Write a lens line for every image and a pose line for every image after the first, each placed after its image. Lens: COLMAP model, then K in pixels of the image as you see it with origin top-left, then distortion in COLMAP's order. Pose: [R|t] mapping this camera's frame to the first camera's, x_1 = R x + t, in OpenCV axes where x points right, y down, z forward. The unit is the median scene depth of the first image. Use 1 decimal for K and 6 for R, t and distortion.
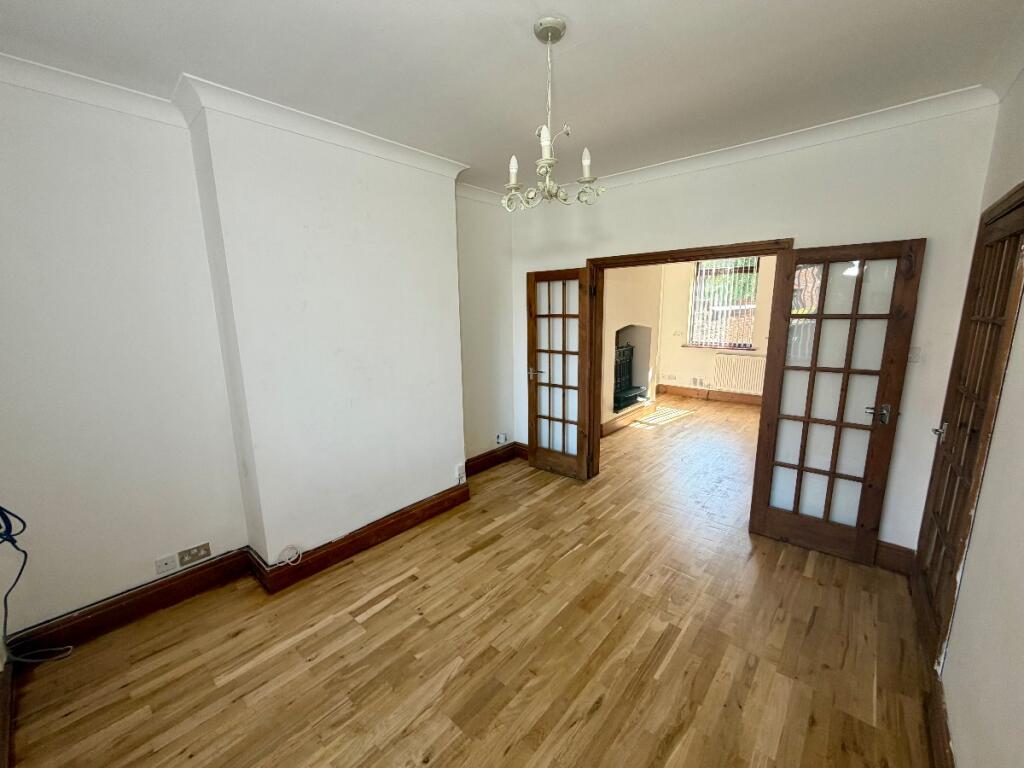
lens RADIAL K [[408.5, 0, 510.5], [0, 408.5, 383.6], [0, 0, 1]] dist [-0.000371, 0.000491]
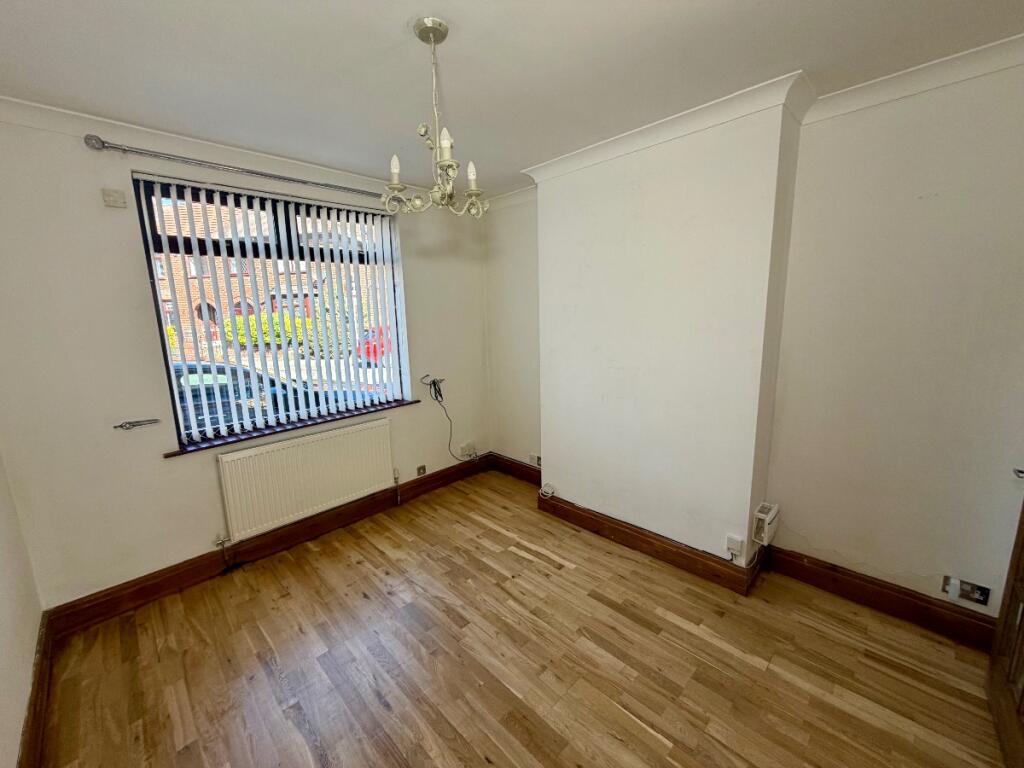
lens RADIAL K [[408.5, 0, 510.5], [0, 408.5, 383.6], [0, 0, 1]] dist [-0.000371, 0.000491]
pose [[-0.066576, 0.183051, -0.980847, 0.814489], [-0.155467, 0.969118, 0.191415, -0.188515], [0.985595, 0.165233, -0.036061, 0.936723]]
